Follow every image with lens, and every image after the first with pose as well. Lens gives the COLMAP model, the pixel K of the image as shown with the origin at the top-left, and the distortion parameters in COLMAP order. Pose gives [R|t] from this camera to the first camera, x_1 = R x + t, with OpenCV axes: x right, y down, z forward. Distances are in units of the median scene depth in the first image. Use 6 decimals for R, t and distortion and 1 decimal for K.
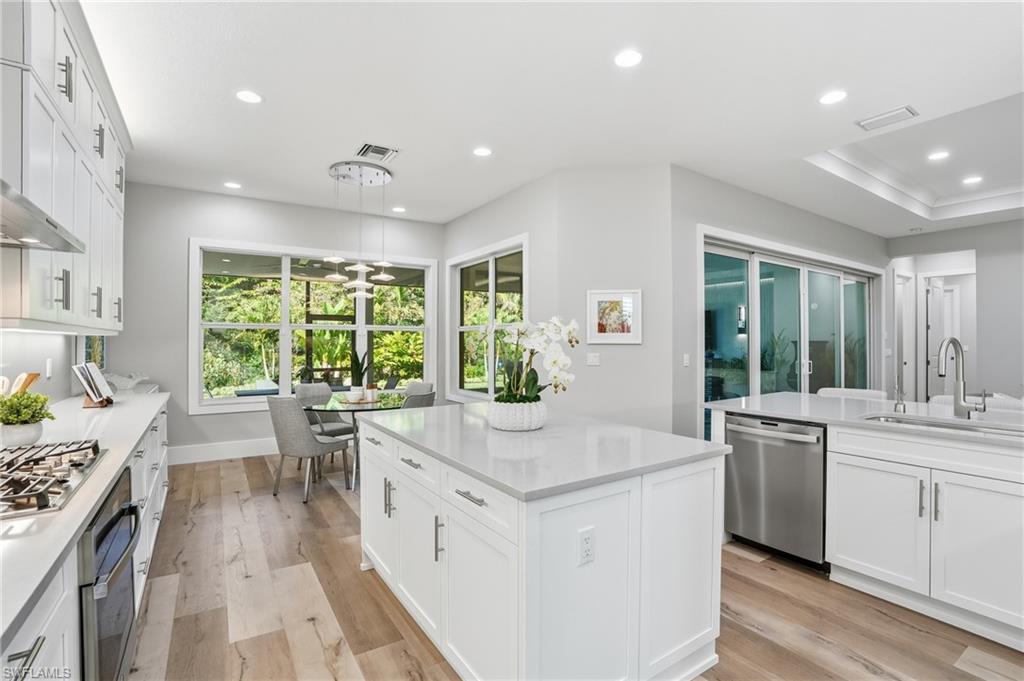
lens RADIAL K [[471.1, 0, 512.0], [0, 471.1, 340.5], [0, 0, 1]] dist [-0.027076, -0.000027]
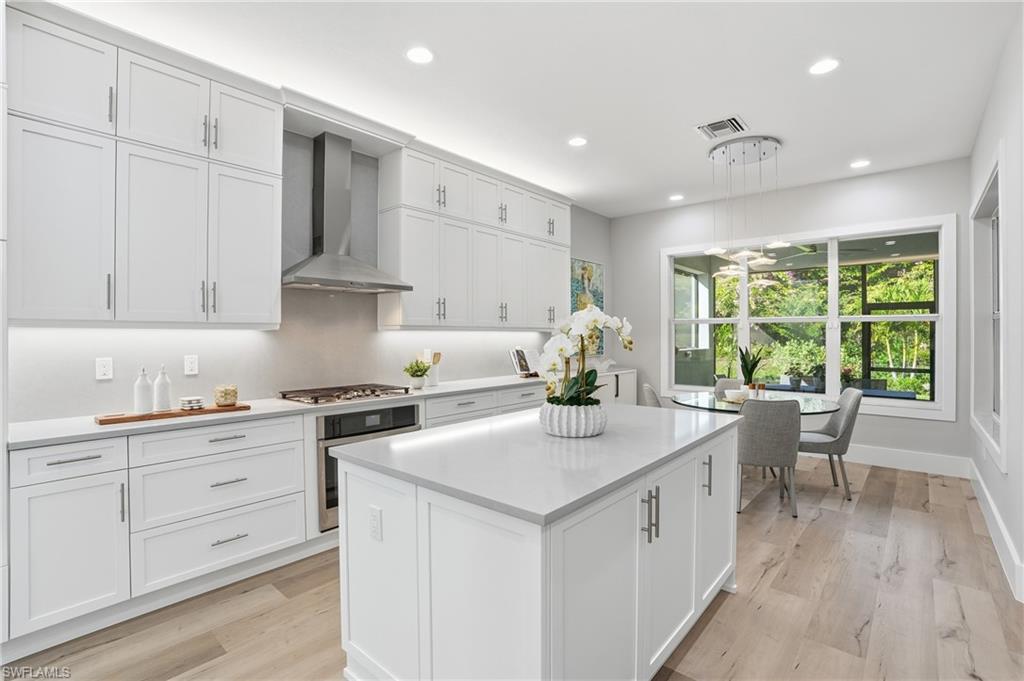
lens RADIAL K [[471.1, 0, 512.0], [0, 471.1, 340.5], [0, 0, 1]] dist [-0.027076, -0.000027]
pose [[0.279989, 0.014312, -0.959896, 0.301533], [0.000305, 0.999887, 0.014997, -0.003300], [0.960003, -0.004492, 0.279953, 0.227766]]
